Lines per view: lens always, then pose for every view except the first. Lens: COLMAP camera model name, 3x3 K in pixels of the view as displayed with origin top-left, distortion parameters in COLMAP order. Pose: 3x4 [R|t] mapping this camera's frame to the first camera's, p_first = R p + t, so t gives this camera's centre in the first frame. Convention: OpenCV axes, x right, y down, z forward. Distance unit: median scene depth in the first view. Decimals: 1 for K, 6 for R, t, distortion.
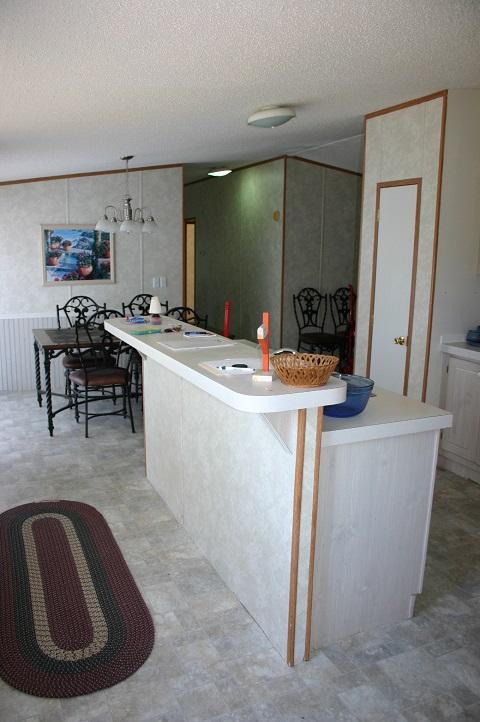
lens RADIAL K [[585.5, 0, 238.3], [0, 585.5, 357.5], [0, 0, 1]] dist [-0.017414, -0.005976]
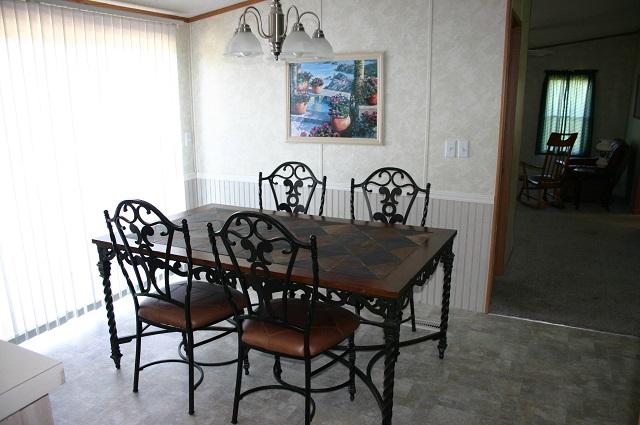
lens RADIAL K [[527.8, 0, 348.6], [0, 527.8, 197.2], [0, 0, 1]] dist [-0.145132, 0.105507]
pose [[0.640293, 0.146149, -0.754099, 0.206959], [-0.141390, 0.987382, 0.071309, -0.111532], [0.755006, 0.060963, 0.652878, 0.634848]]
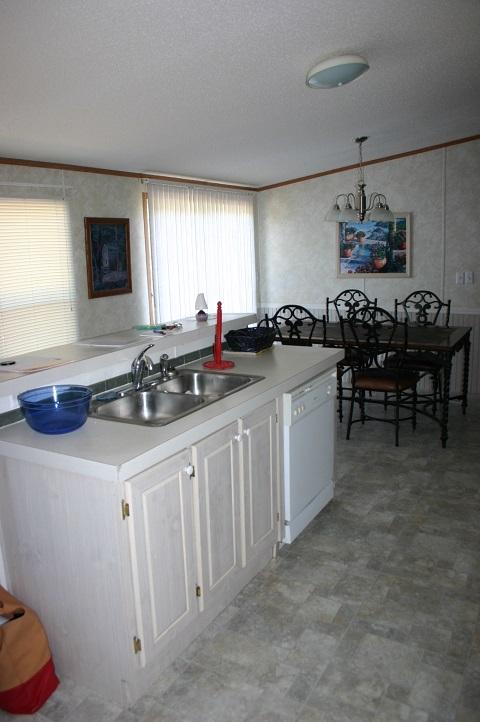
lens RADIAL K [[595.4, 0, 239.8], [0, 595.4, 356.5], [0, 0, 1]] dist [-0.145132, 0.105507]
pose [[0.585472, 0.128666, -0.800417, 0.386324], [-0.117581, 0.990362, 0.073194, -0.044087], [0.802120, 0.051260, 0.594958, 0.274895]]
